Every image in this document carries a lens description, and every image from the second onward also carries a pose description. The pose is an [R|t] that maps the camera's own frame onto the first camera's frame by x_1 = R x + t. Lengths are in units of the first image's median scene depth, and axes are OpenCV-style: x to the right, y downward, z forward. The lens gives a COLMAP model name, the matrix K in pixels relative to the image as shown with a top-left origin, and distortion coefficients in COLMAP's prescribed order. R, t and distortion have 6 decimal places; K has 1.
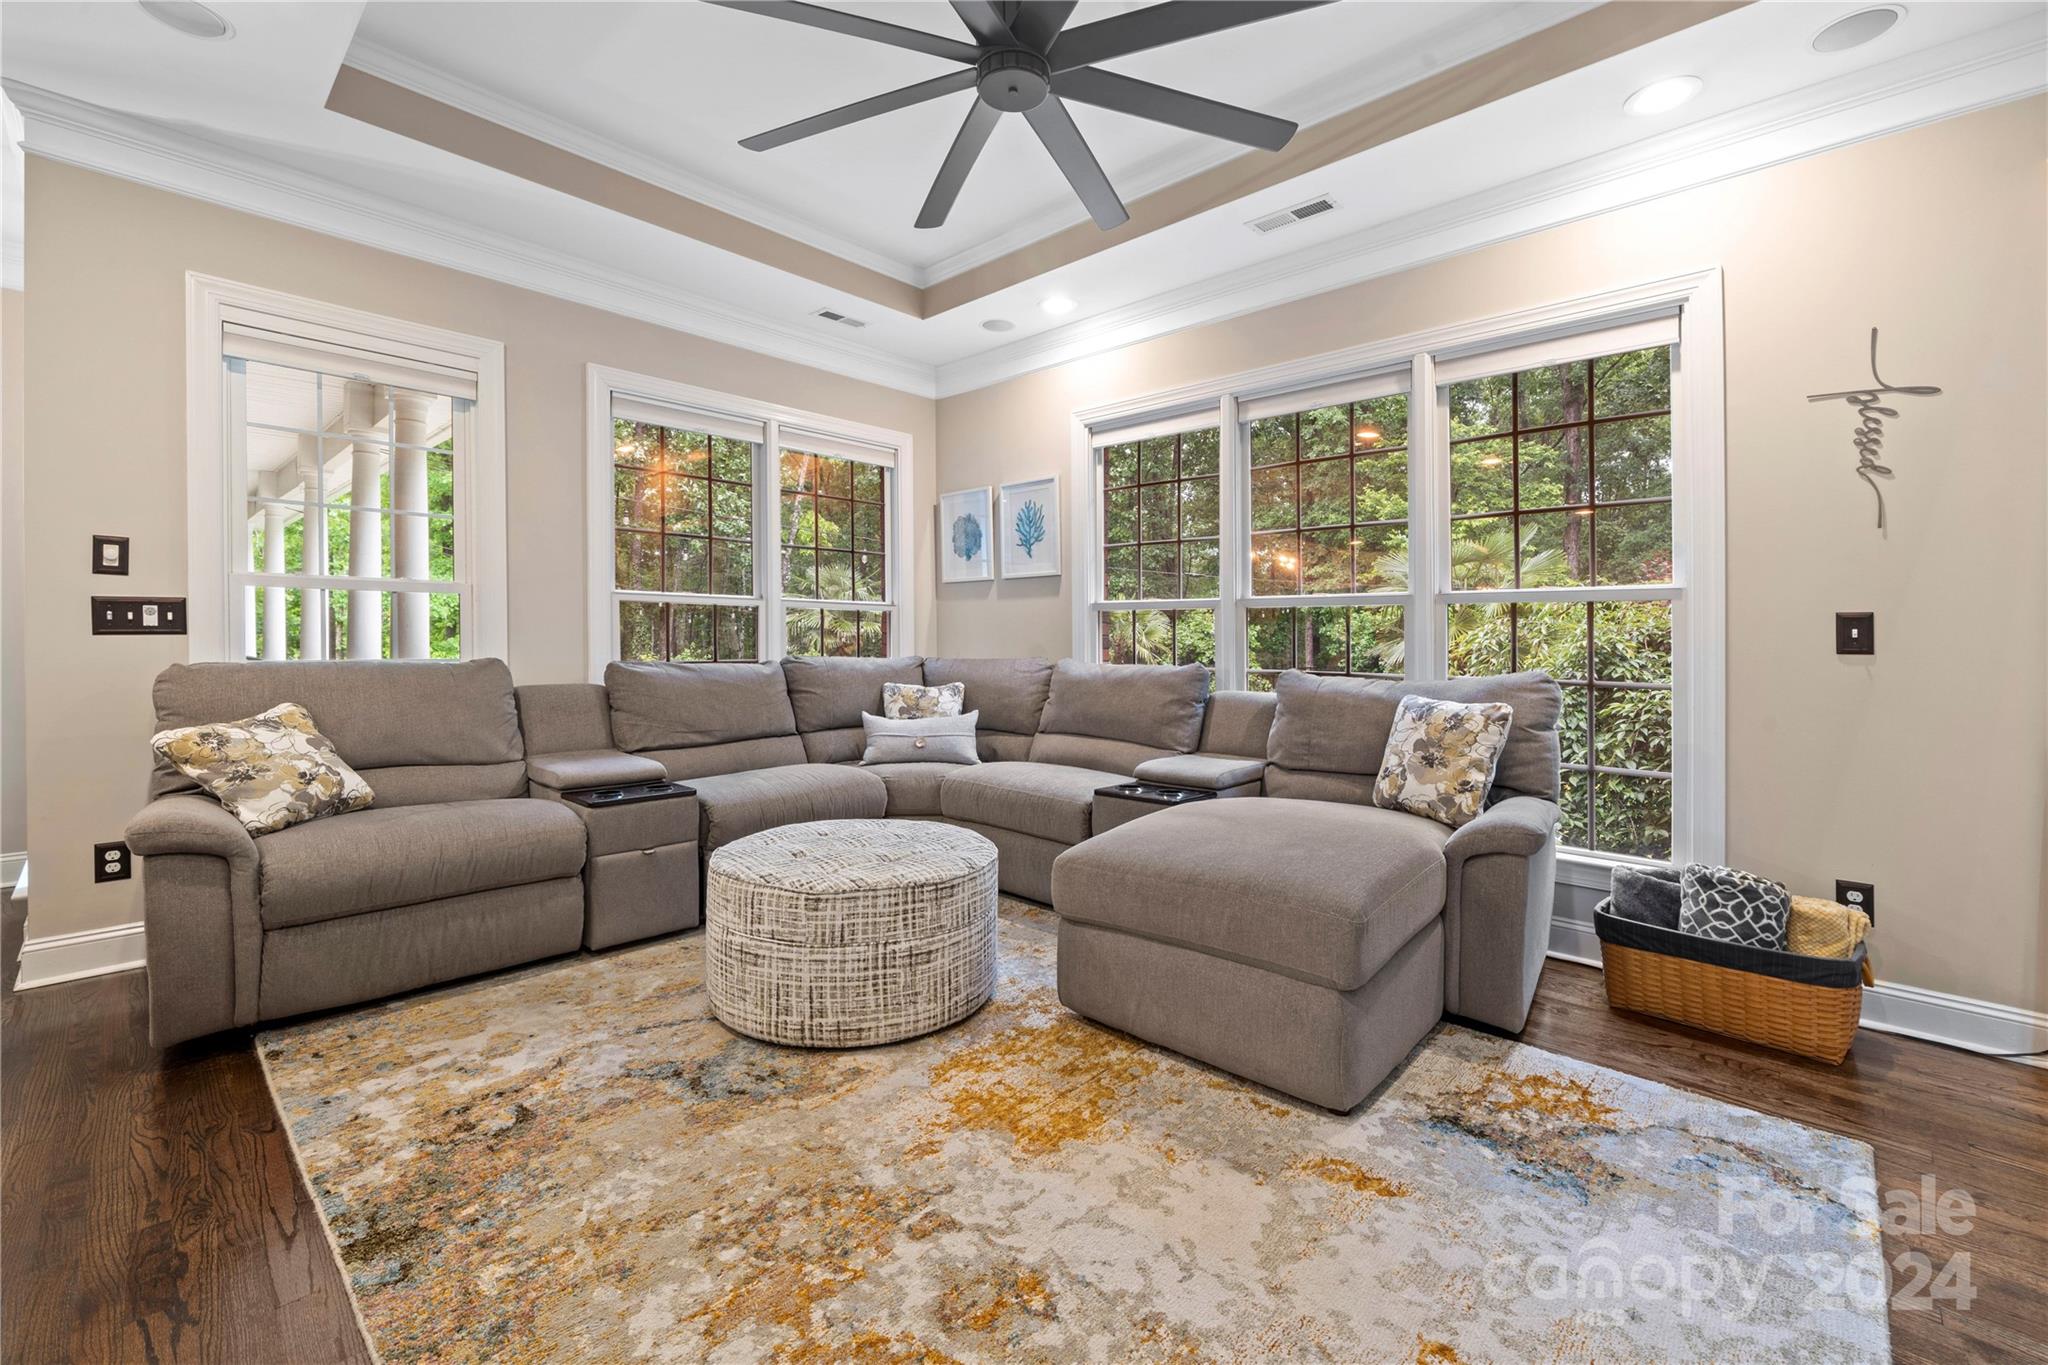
lens RADIAL K [[846.6, 0, 1039.0], [0, 846.6, 623.4], [0, 0, 1]] dist [-0.012698, 0.000212]
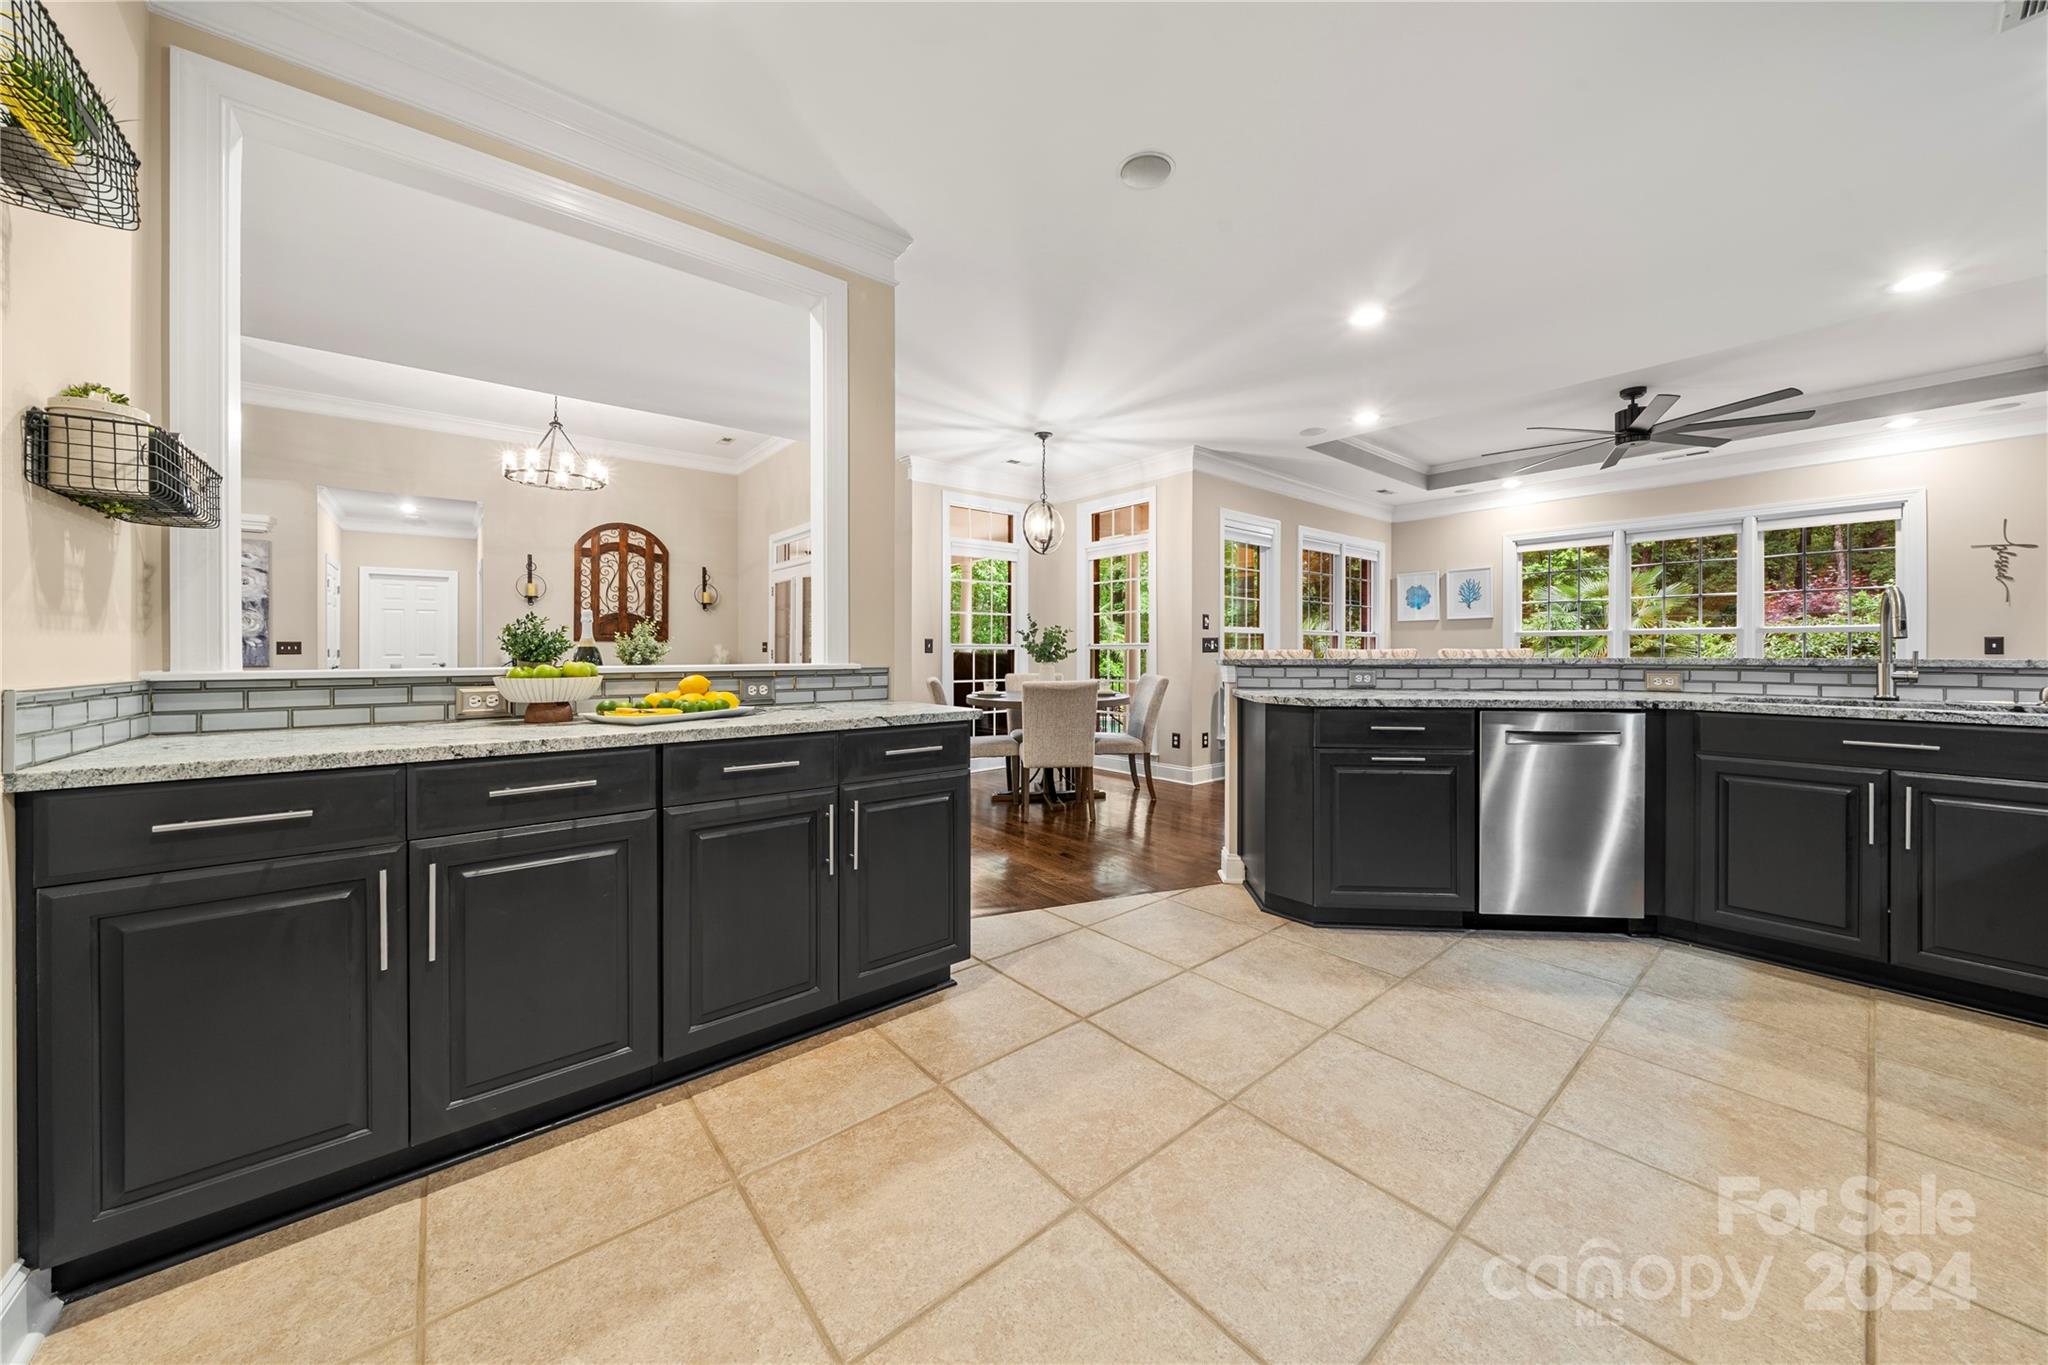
lens RADIAL K [[713.8, 0, 1022.4], [0, 713.8, 649.9], [0, 0, 1]] dist [-0.000718, -0.000672]
pose [[0.991099, -0.009174, -0.132807, -1.005661], [0.011024, 0.999852, 0.013199, -0.021326], [0.132666, -0.014546, 0.991054, -0.923434]]
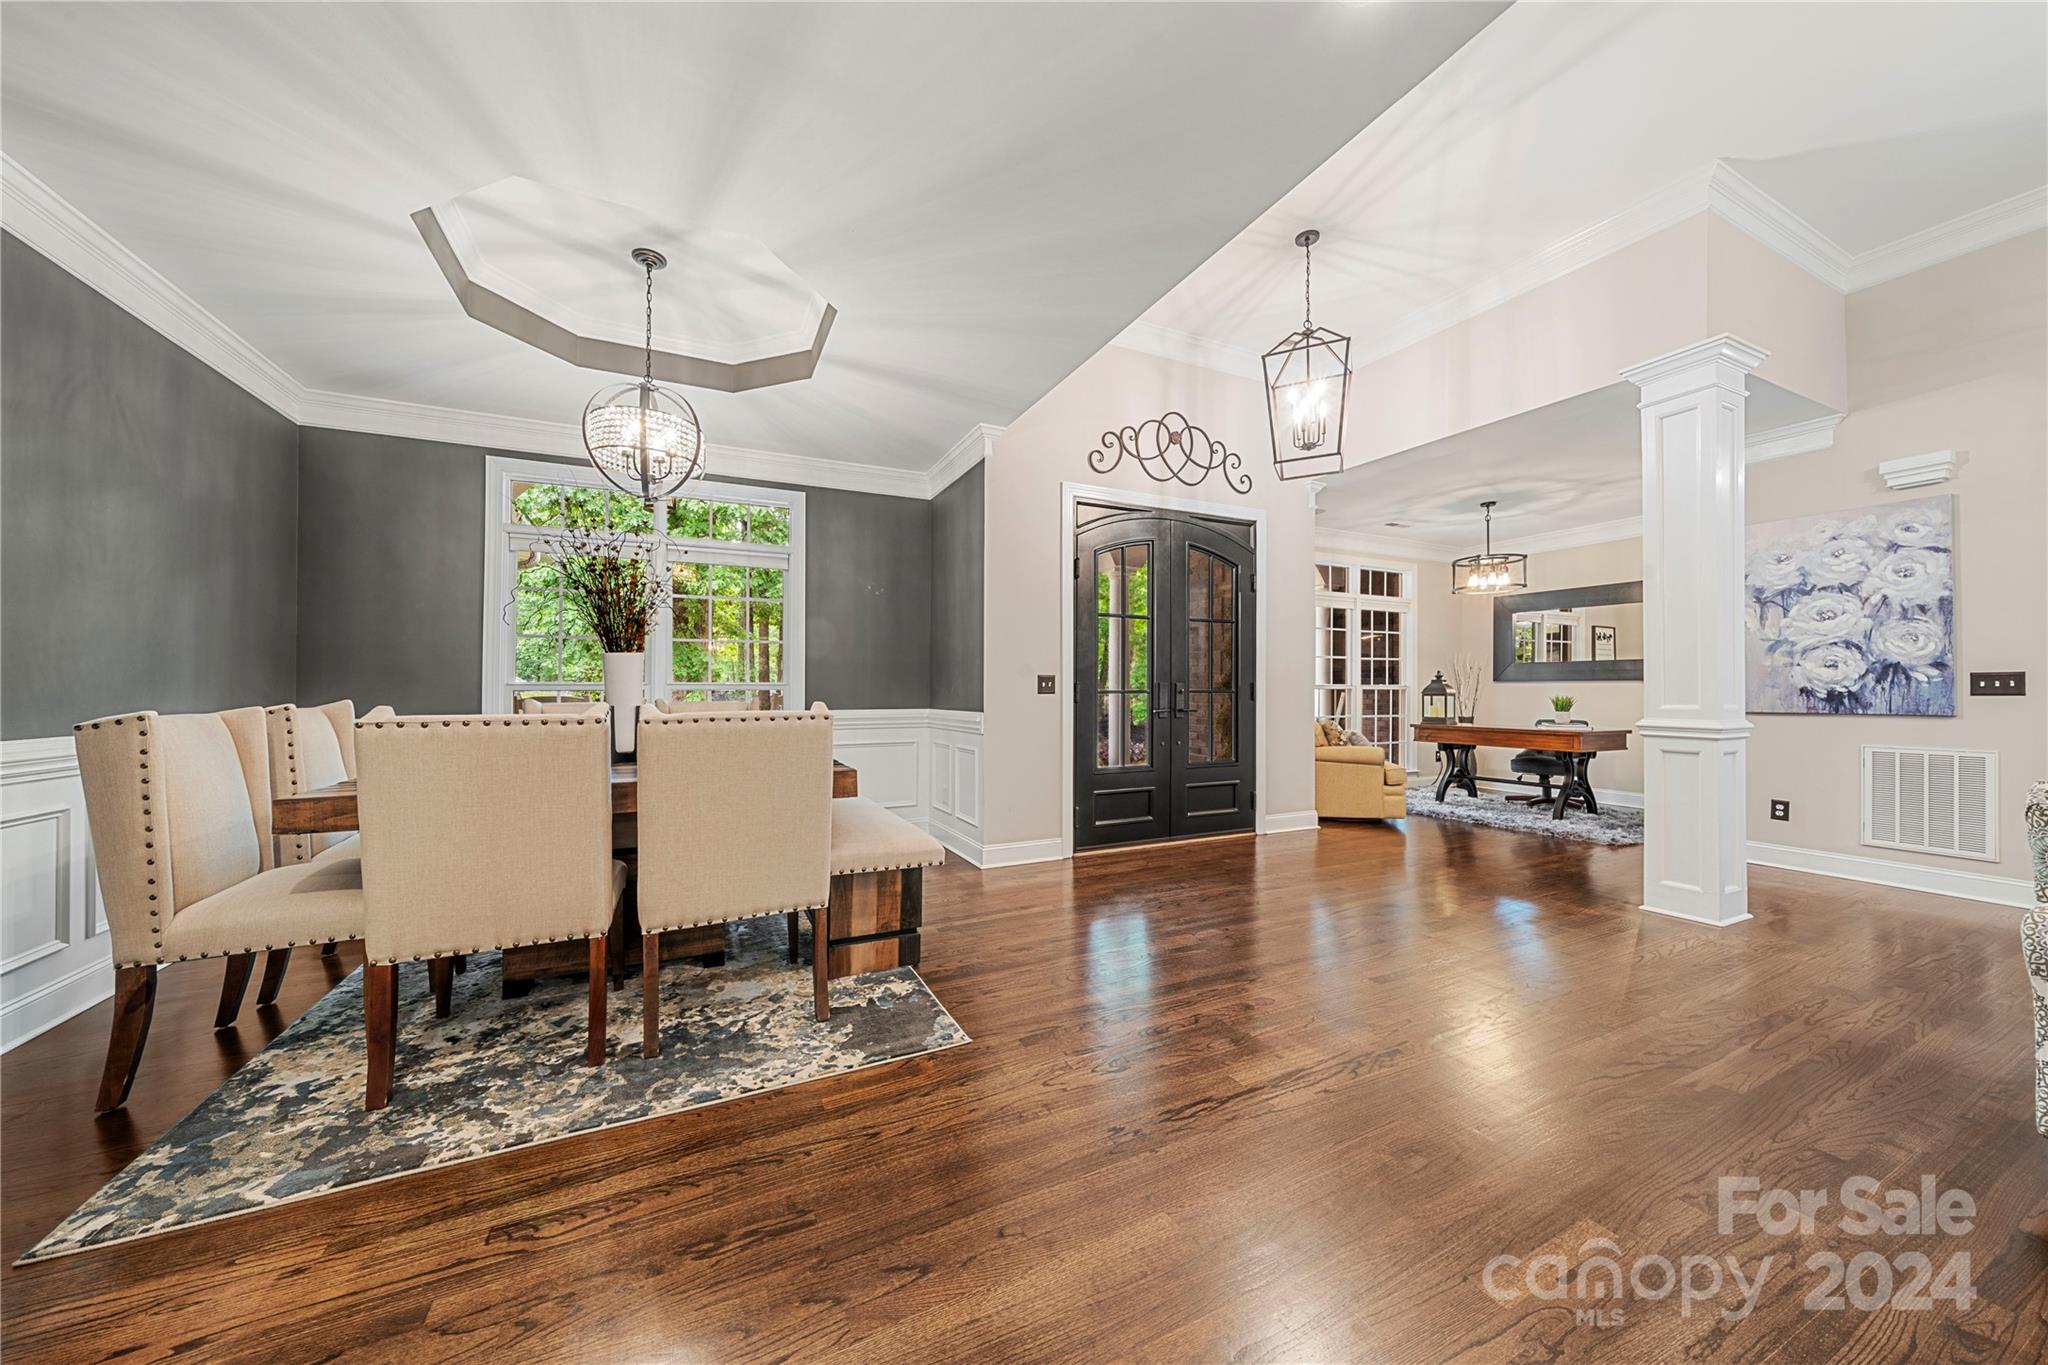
lens RADIAL K [[713.8, 0, 1006.6], [0, 713.8, 686.4], [0, 0, 1]] dist [-0.000718, -0.000672]
pose [[-0.365207, -0.014332, -0.930816, -1.727968], [0.013132, 0.999703, -0.020544, -0.016803], [0.930834, -0.019726, -0.364911, -0.249554]]
